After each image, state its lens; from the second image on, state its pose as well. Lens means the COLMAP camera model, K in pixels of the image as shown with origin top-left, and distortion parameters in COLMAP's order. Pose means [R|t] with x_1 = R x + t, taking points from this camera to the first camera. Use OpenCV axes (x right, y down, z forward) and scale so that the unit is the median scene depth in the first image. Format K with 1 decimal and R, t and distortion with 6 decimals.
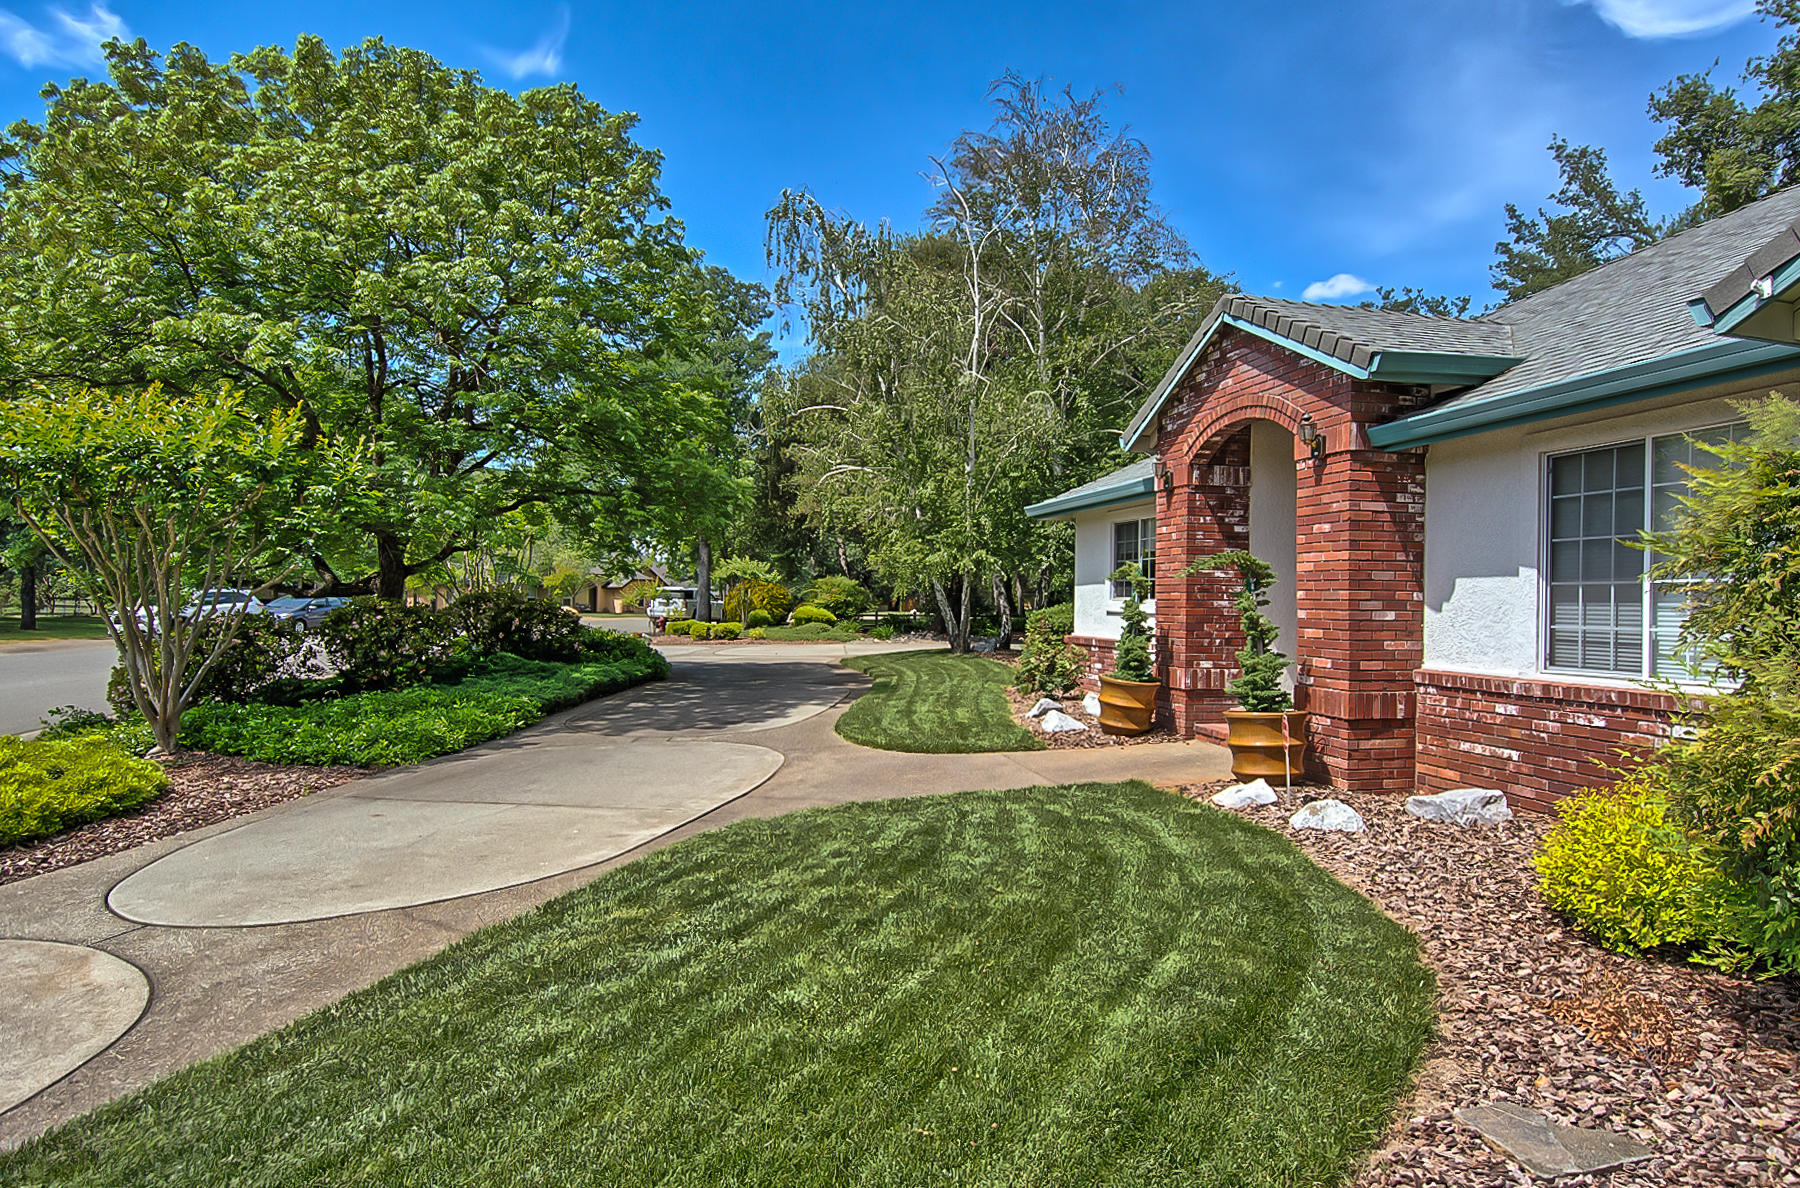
lens RADIAL K [[973.1, 0, 900.0], [0, 973.1, 594.0], [0, 0, 1]] dist [0.001488, -0.029543]
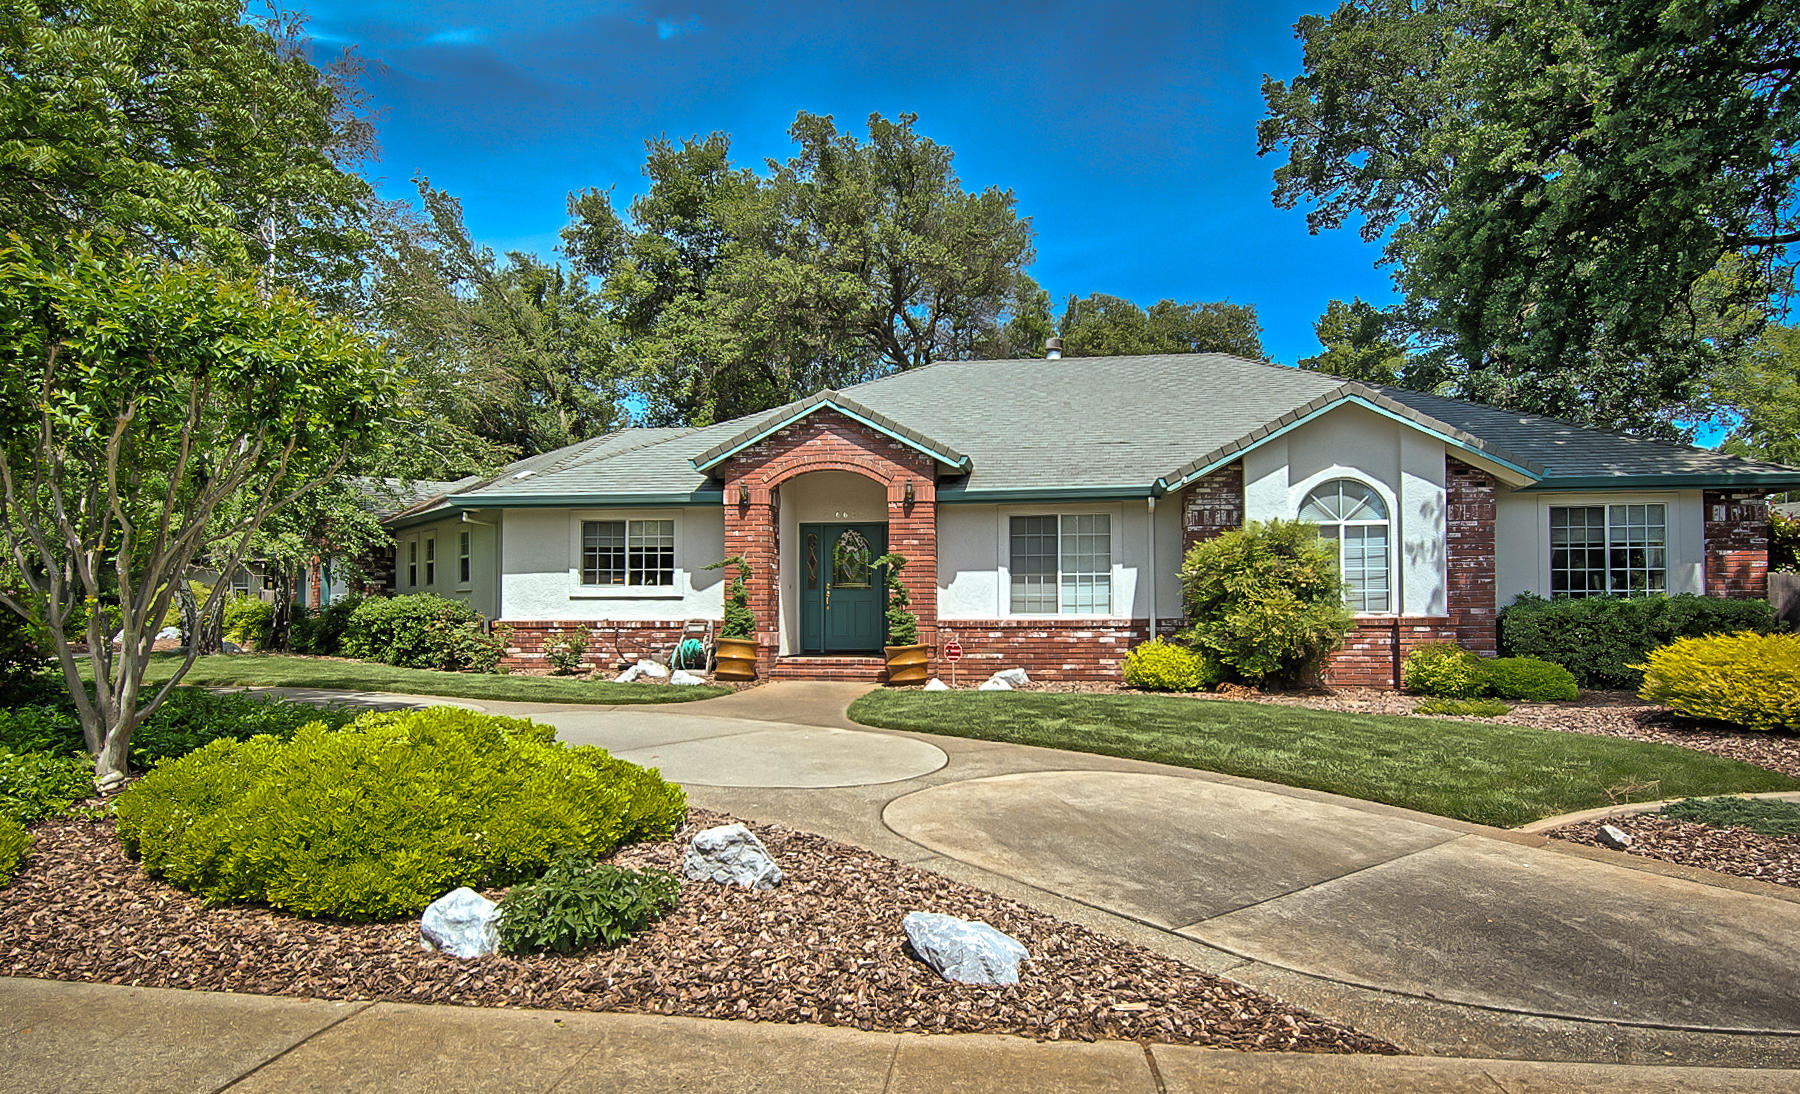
lens RADIAL K [[1092.2, 0, 897.2], [0, 1092.2, 583.7], [0, 0, 1]] dist [0.026522, -0.001496]
pose [[0.368756, 0.015862, 0.929391, -1.452012], [0.000844, 0.999848, -0.017399, 0.043659], [-0.929526, 0.007200, 0.368687, 0.286682]]
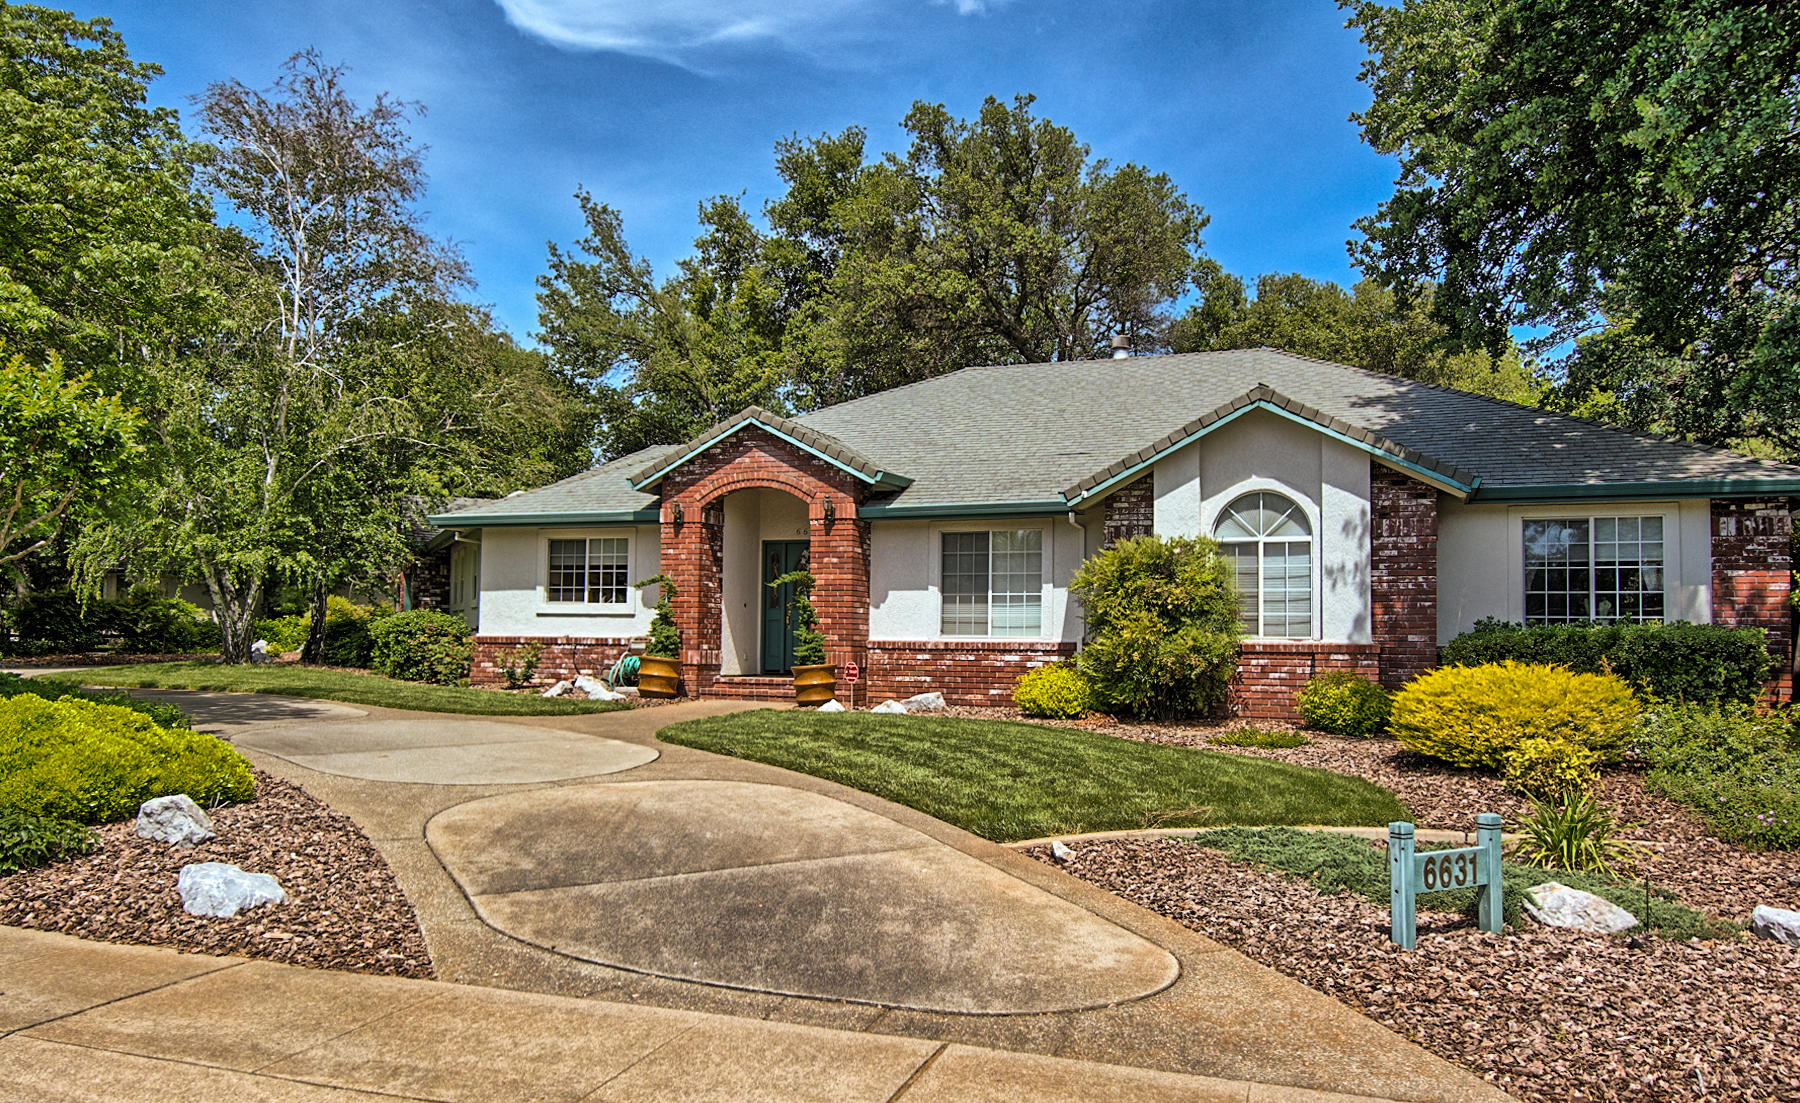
lens RADIAL K [[1229.8, 0, 901.5], [0, 1229.8, 580.3], [0, 0, 1]] dist [0.036411, -0.000399]
pose [[0.562740, 0.036856, 0.825812, -1.329217], [-0.011223, 0.999254, -0.036948, 0.048607], [-0.826558, 0.011524, 0.562734, -0.350692]]
